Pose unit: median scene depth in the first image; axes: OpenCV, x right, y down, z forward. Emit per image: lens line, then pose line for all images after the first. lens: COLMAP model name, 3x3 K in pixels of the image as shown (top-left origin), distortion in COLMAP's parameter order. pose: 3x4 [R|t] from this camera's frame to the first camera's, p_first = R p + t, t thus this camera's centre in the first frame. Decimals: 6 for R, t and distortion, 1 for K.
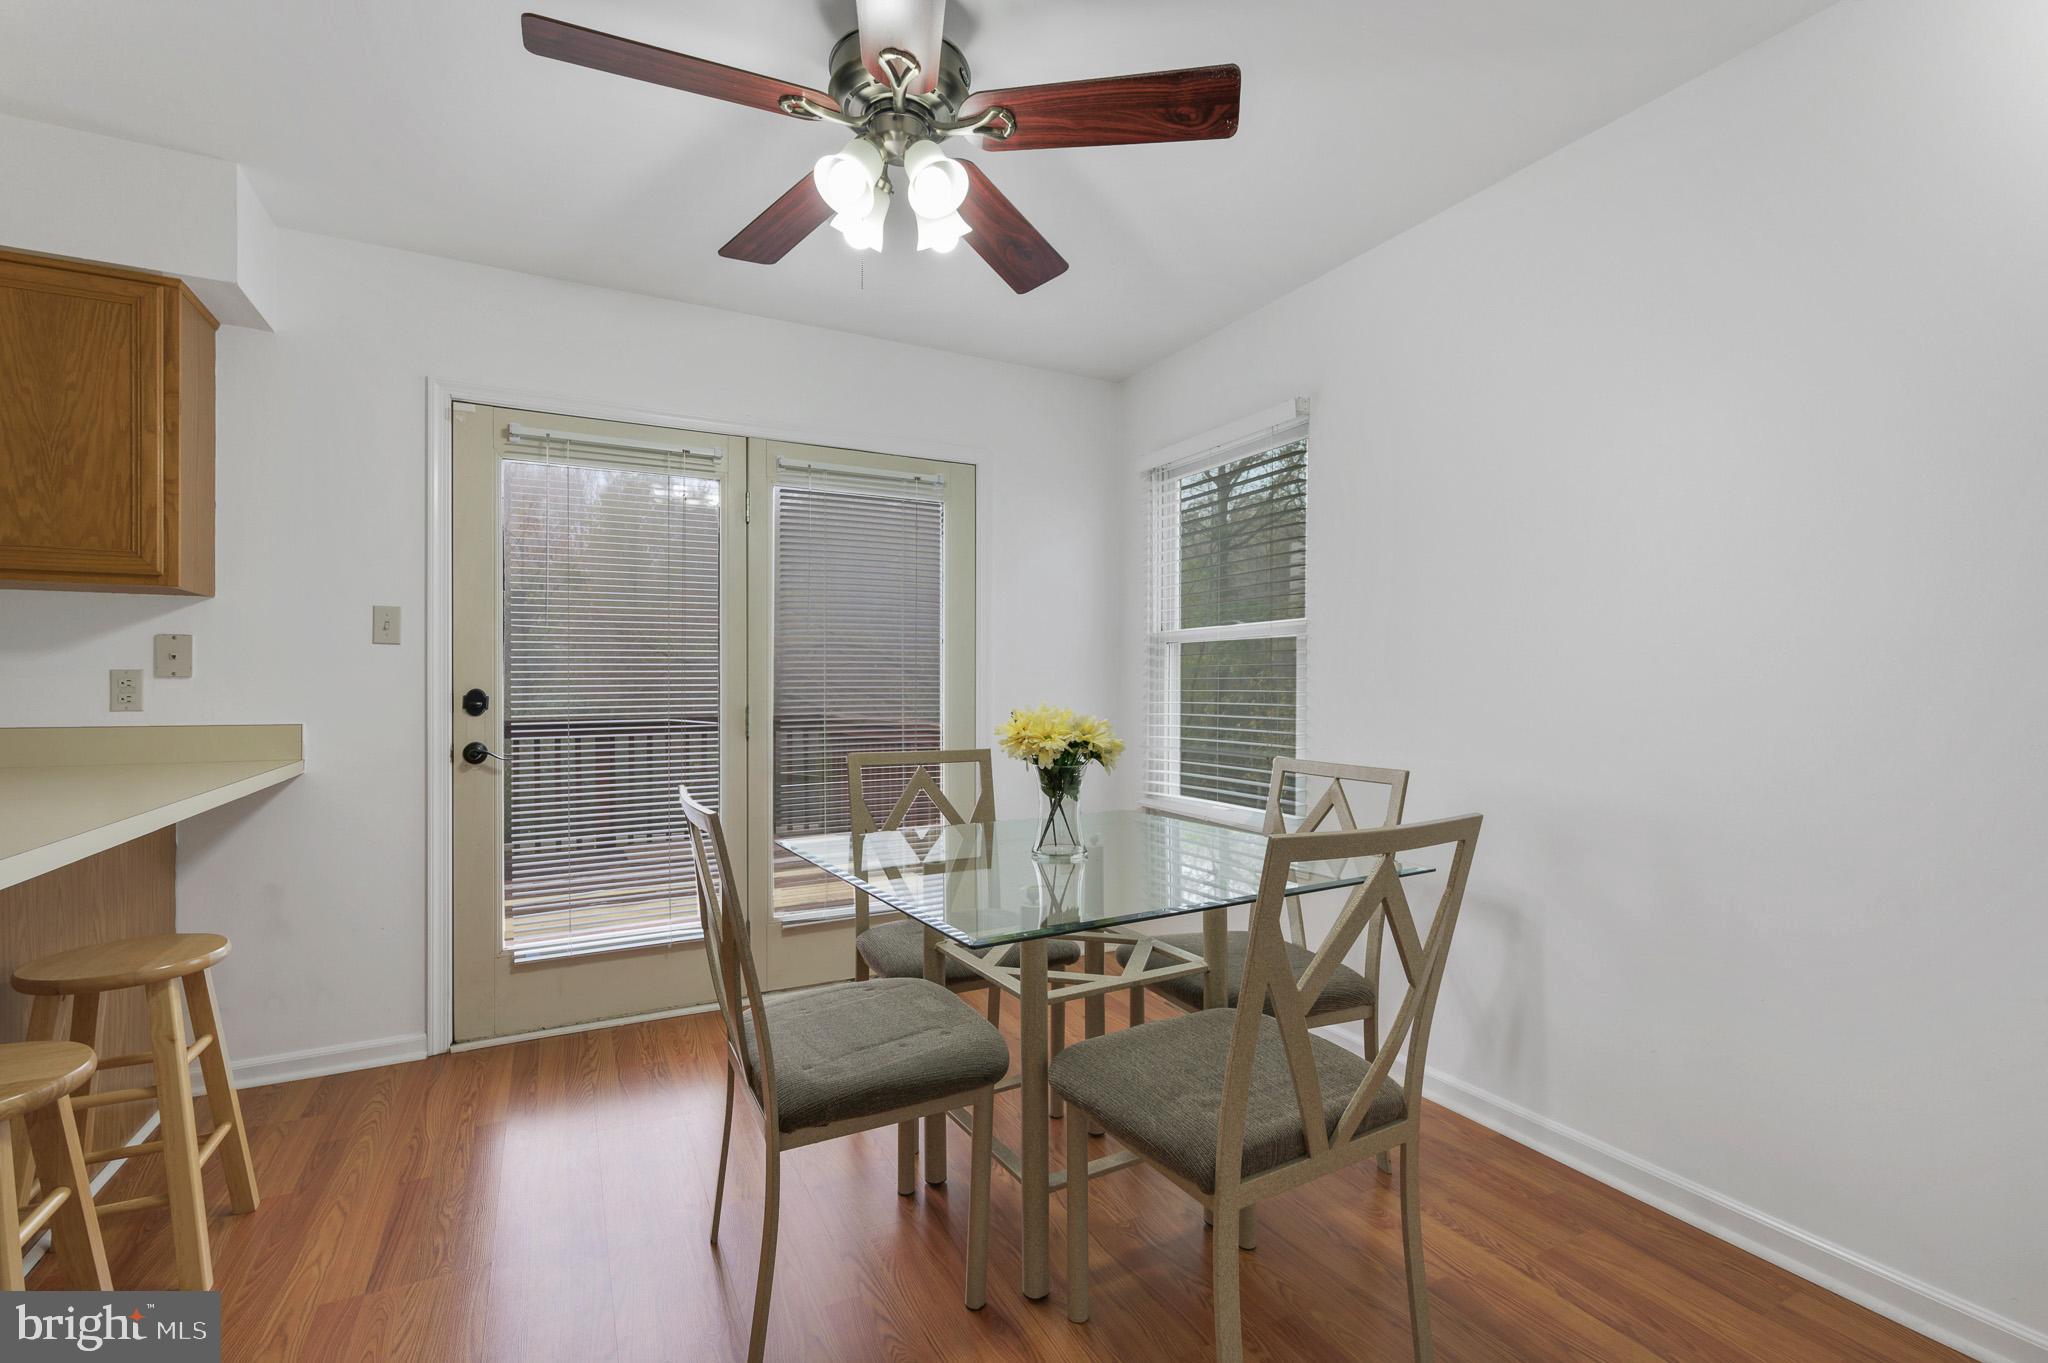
lens RADIAL K [[956.0, 0, 1024.0], [0, 956.0, 681.5], [0, 0, 1]] dist [-0.000755, 0.000107]
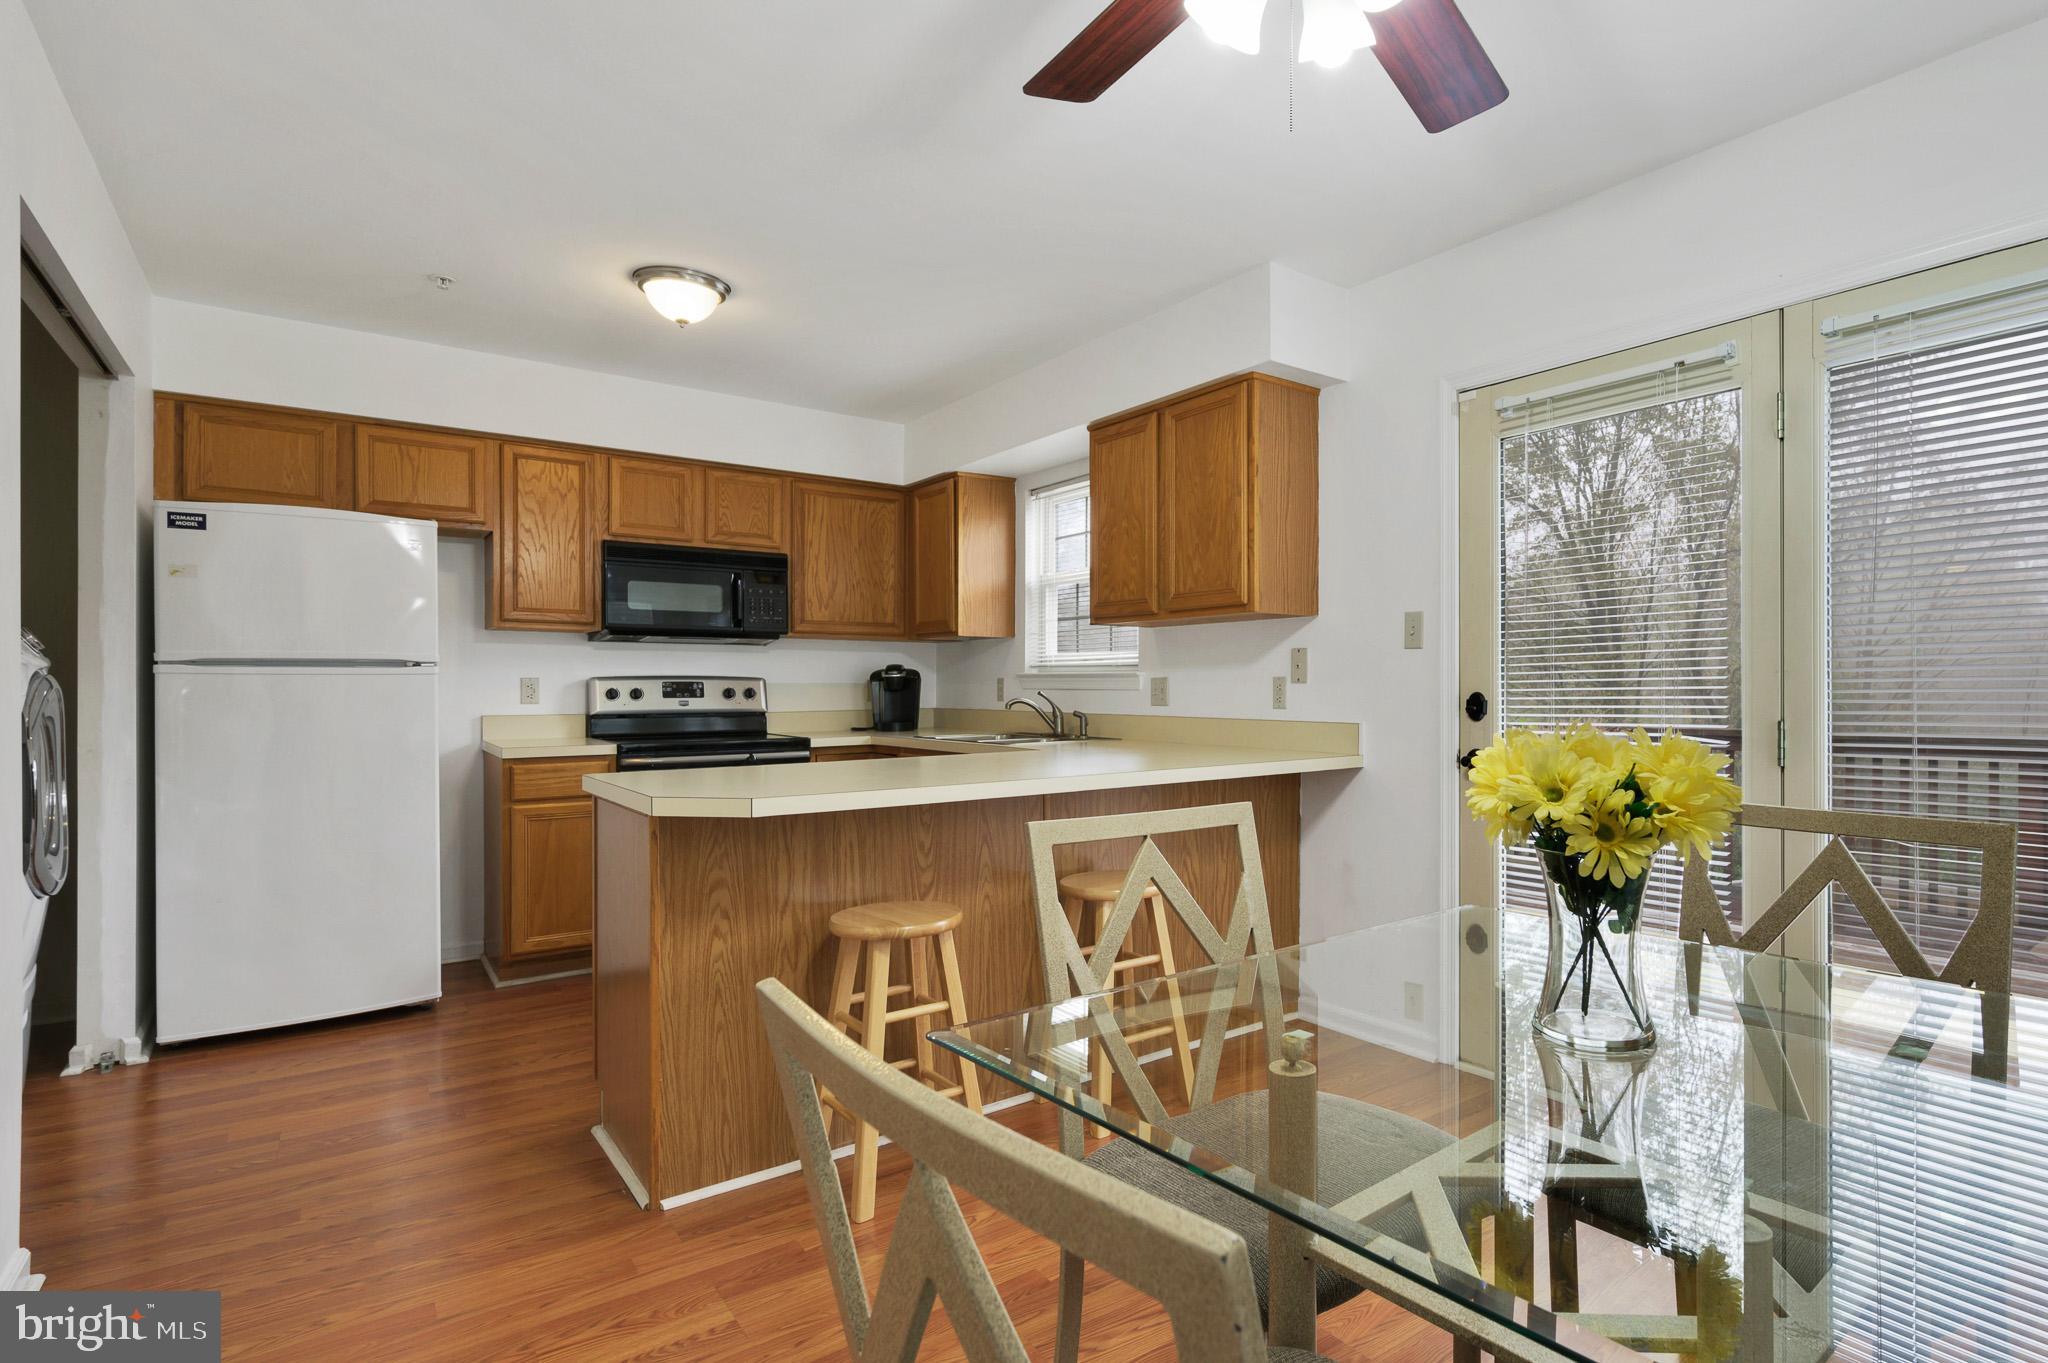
lens RADIAL K [[987.7, 0, 1024.0], [0, 987.7, 681.5], [0, 0, 1]] dist [-0.000648, 0.000110]
pose [[0.165737, -0.008175, -0.986136, 0.319068], [0.004939, 0.999960, -0.007460, 0.002288], [0.986158, -0.003634, 0.165771, 0.415068]]
